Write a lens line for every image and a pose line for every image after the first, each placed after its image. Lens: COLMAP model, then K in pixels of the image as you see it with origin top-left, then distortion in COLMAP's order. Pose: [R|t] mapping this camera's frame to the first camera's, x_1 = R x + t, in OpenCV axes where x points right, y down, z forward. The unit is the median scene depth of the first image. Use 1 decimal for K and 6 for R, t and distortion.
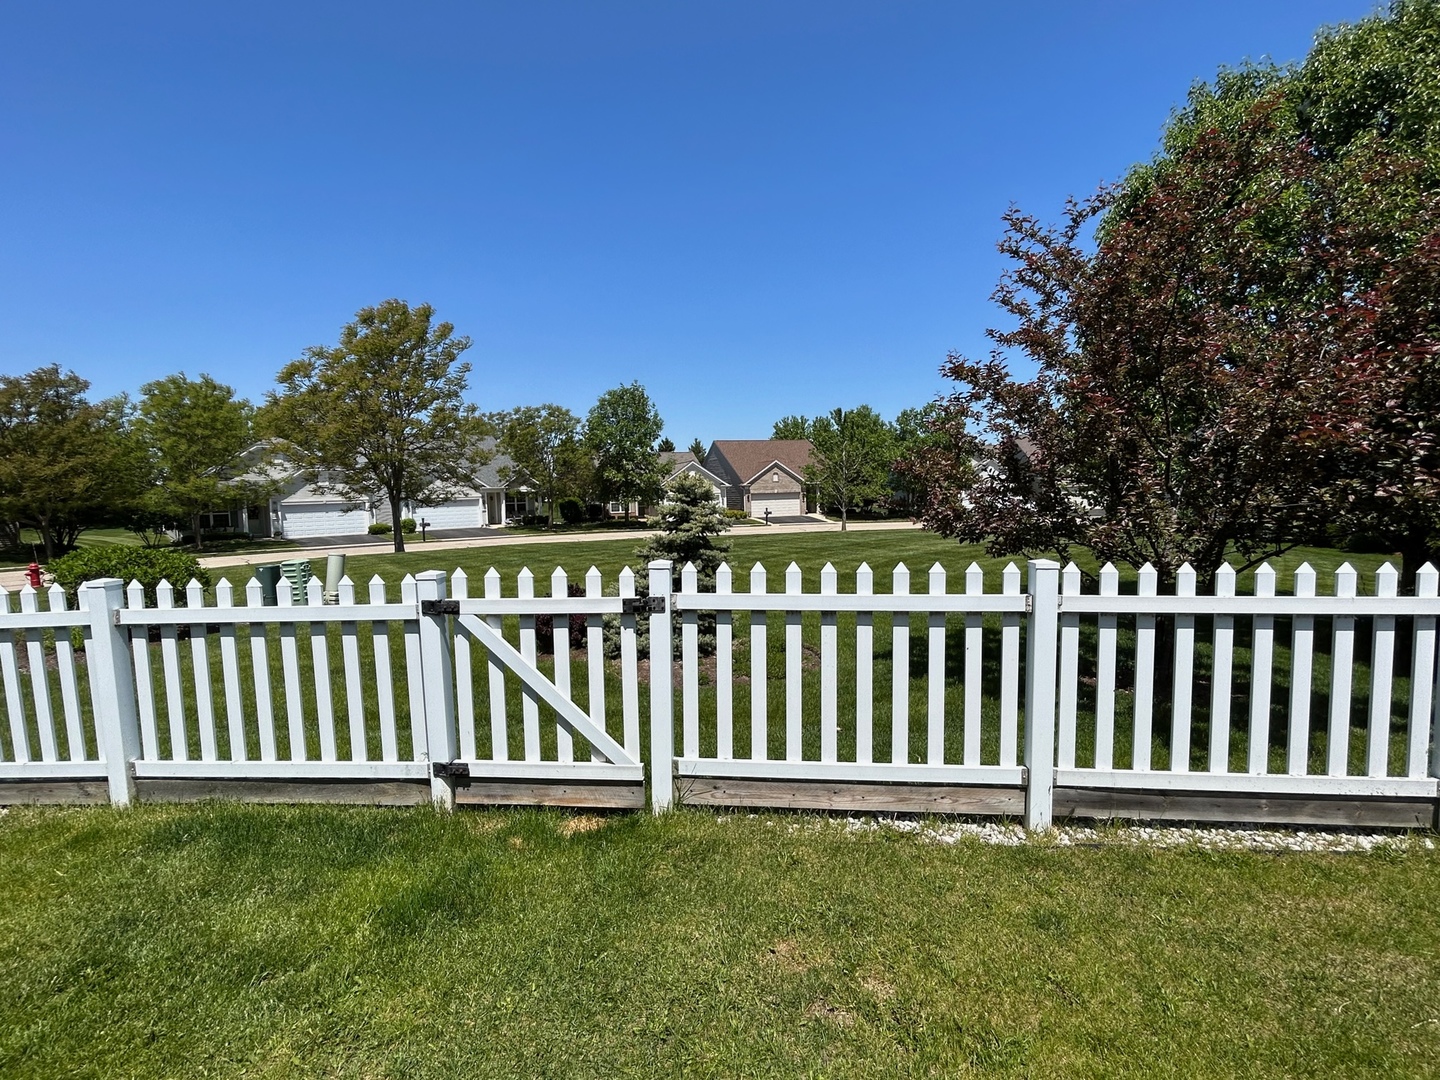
lens RADIAL K [[659.1, 0, 720.7], [0, 659.1, 526.9], [0, 0, 1]] dist [-0.002631, -0.000030]
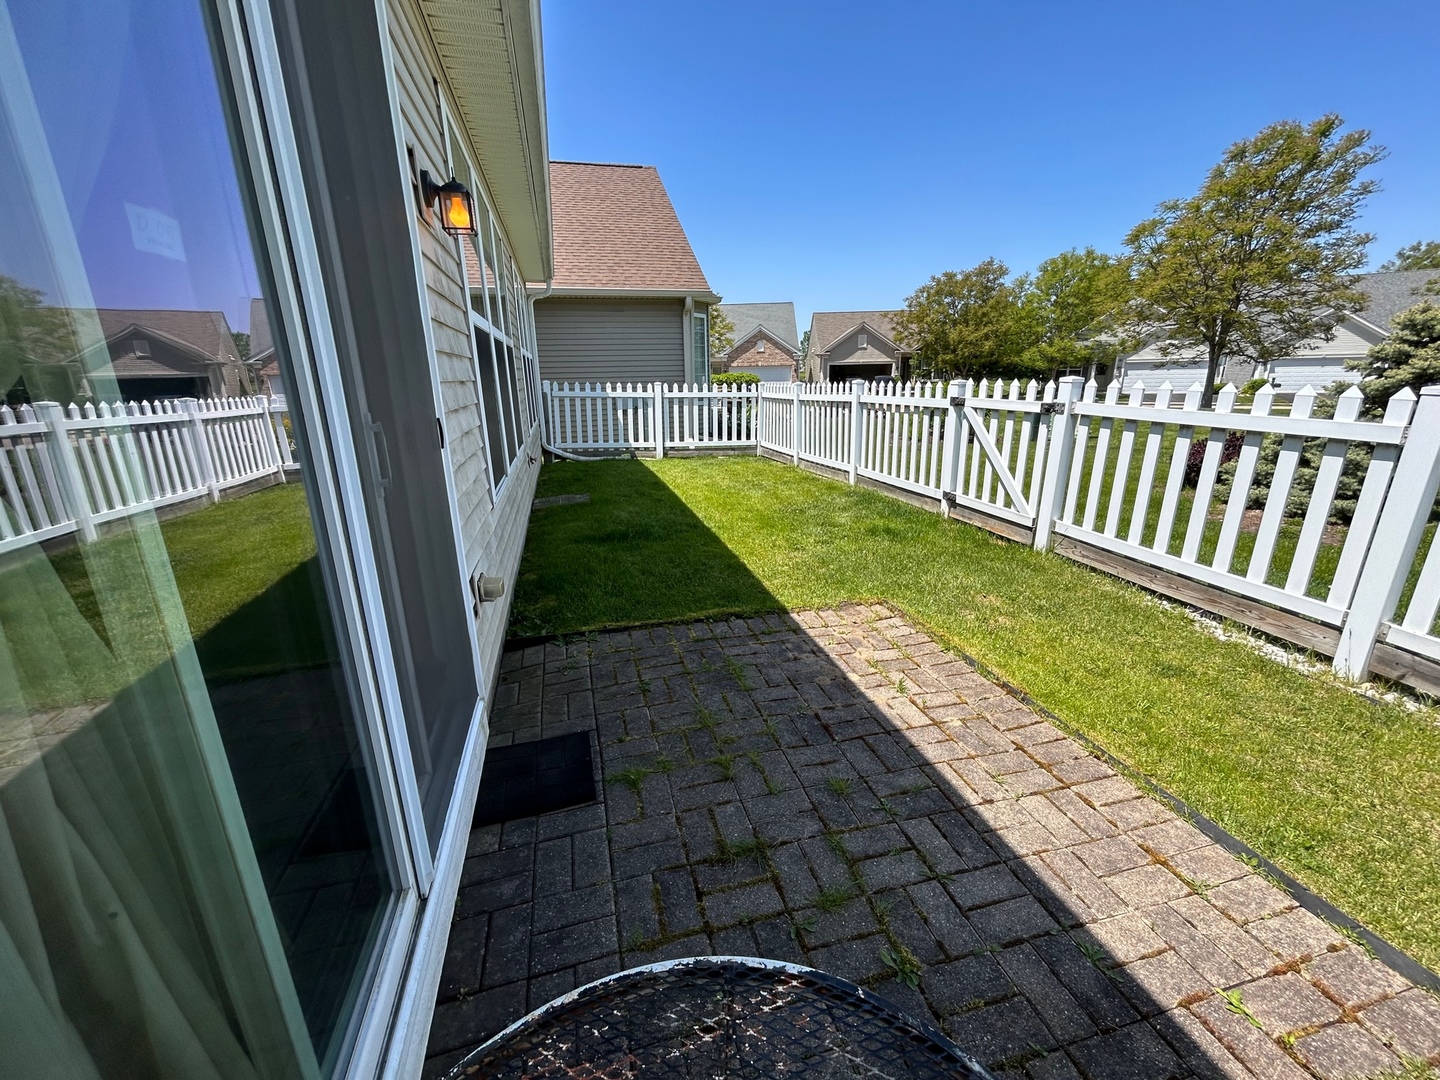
lens RADIAL K [[582.3, 0, 723.8], [0, 582.3, 542.6], [0, 0, 1]] dist [0.000970, 0.000609]
pose [[0.349874, 0.282891, -0.893063, 0.819866], [-0.043165, 0.957171, 0.286287, 0.064607], [0.935802, -0.061615, 0.347100, -0.123537]]
